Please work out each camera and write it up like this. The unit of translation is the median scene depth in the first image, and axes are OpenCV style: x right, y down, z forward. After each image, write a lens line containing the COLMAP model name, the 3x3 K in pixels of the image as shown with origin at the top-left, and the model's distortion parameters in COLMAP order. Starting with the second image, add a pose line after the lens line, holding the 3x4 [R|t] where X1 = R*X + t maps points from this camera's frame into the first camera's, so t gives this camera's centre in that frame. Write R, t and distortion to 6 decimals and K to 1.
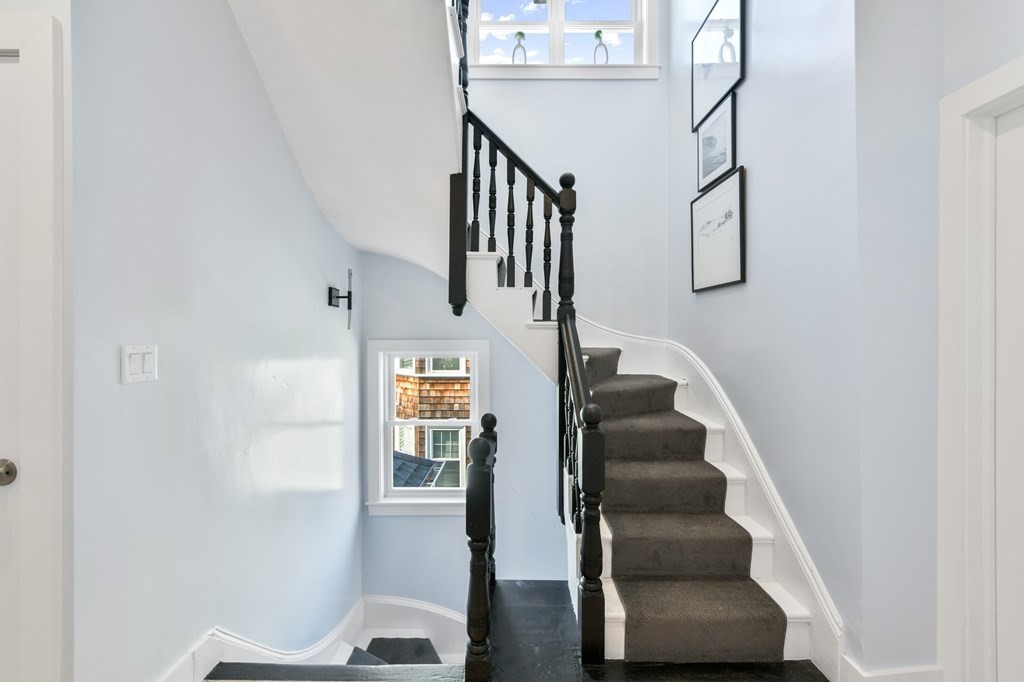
lens RADIAL K [[412.0, 0, 517.4], [0, 412.0, 331.8], [0, 0, 1]] dist [-0.001463, 0.003191]
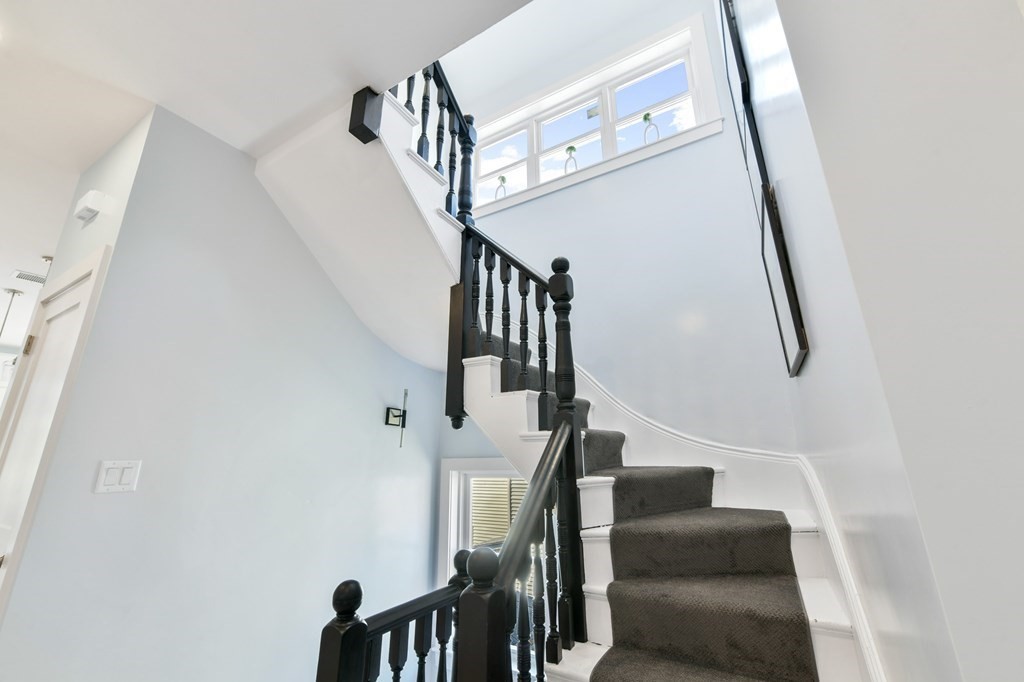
lens RADIAL K [[412.0, 0, 517.4], [0, 412.0, 331.8], [0, 0, 1]] dist [-0.001463, 0.003191]
pose [[0.859836, -0.159268, -0.485094, 0.446934], [0.016277, 0.958169, -0.285739, 0.018545], [0.510311, 0.237793, 0.826461, 0.259152]]
